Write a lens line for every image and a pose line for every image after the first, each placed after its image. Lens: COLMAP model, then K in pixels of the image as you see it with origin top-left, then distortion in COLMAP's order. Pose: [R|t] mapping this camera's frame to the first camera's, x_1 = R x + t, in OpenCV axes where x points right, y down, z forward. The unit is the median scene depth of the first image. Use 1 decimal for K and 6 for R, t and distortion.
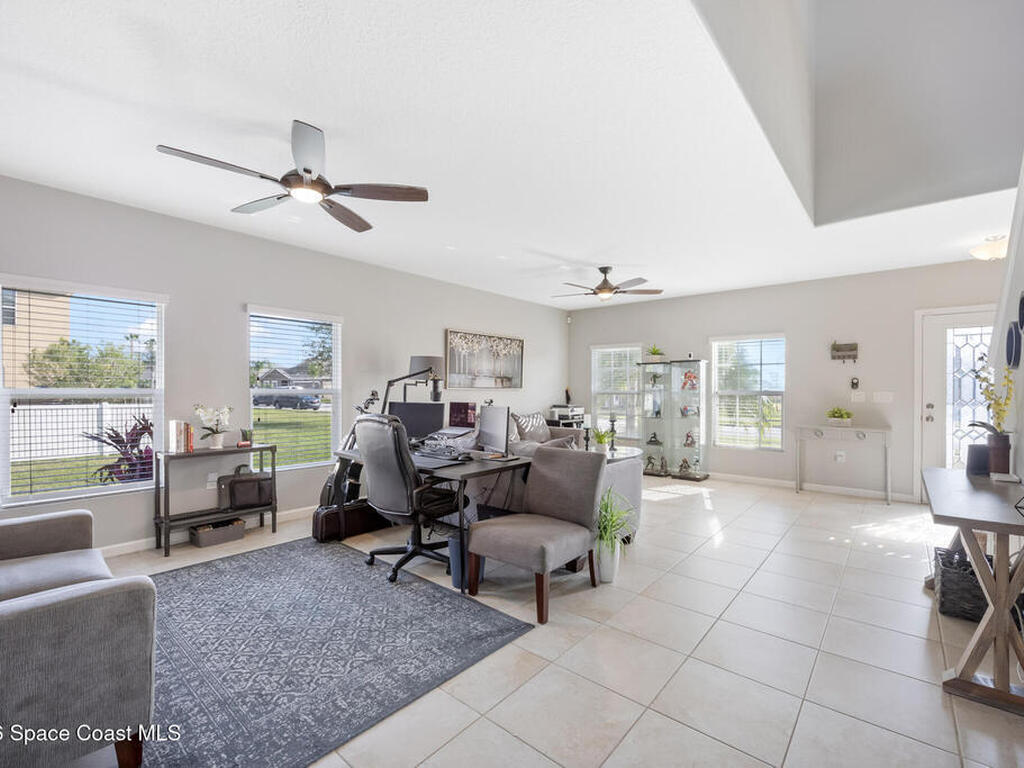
lens RADIAL K [[464.1, 0, 512.0], [0, 464.1, 384.0], [0, 0, 1]] dist [-0.000634, -0.000018]
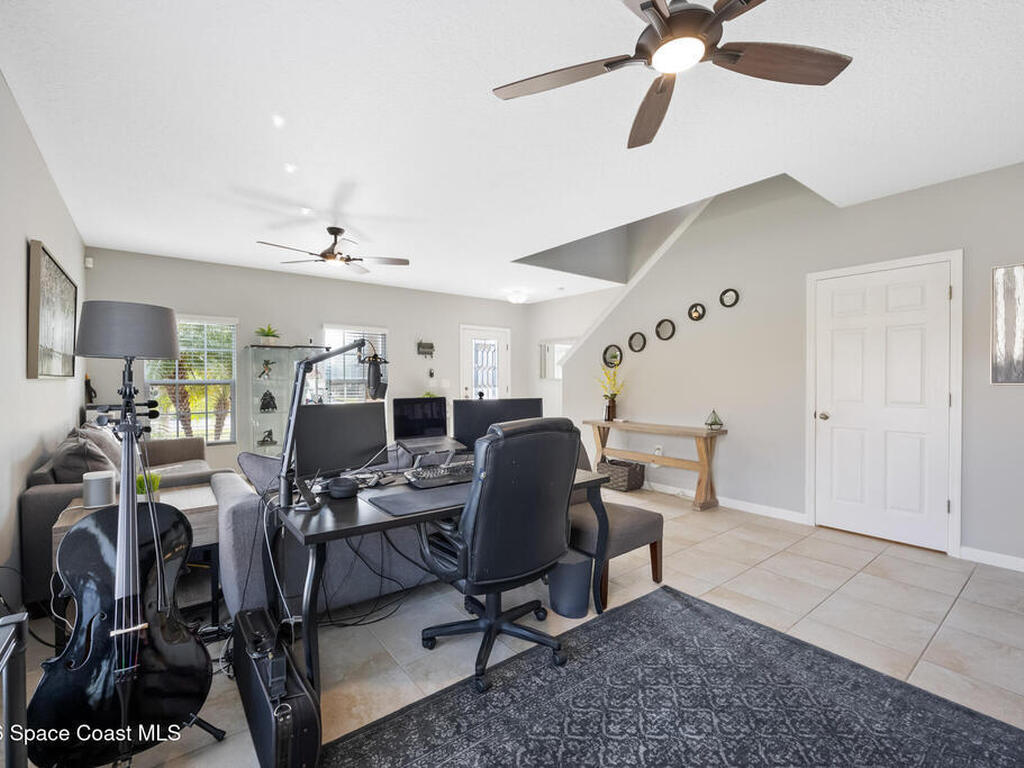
lens RADIAL K [[453.4, 0, 512.0], [0, 453.4, 384.0], [0, 0, 1]] dist [-0.003165, -0.000397]
pose [[0.202337, -0.014986, 0.979201, -0.528445], [-0.009160, 0.999810, 0.017195, 0.005162], [-0.979273, -0.012449, 0.202162, 0.545945]]
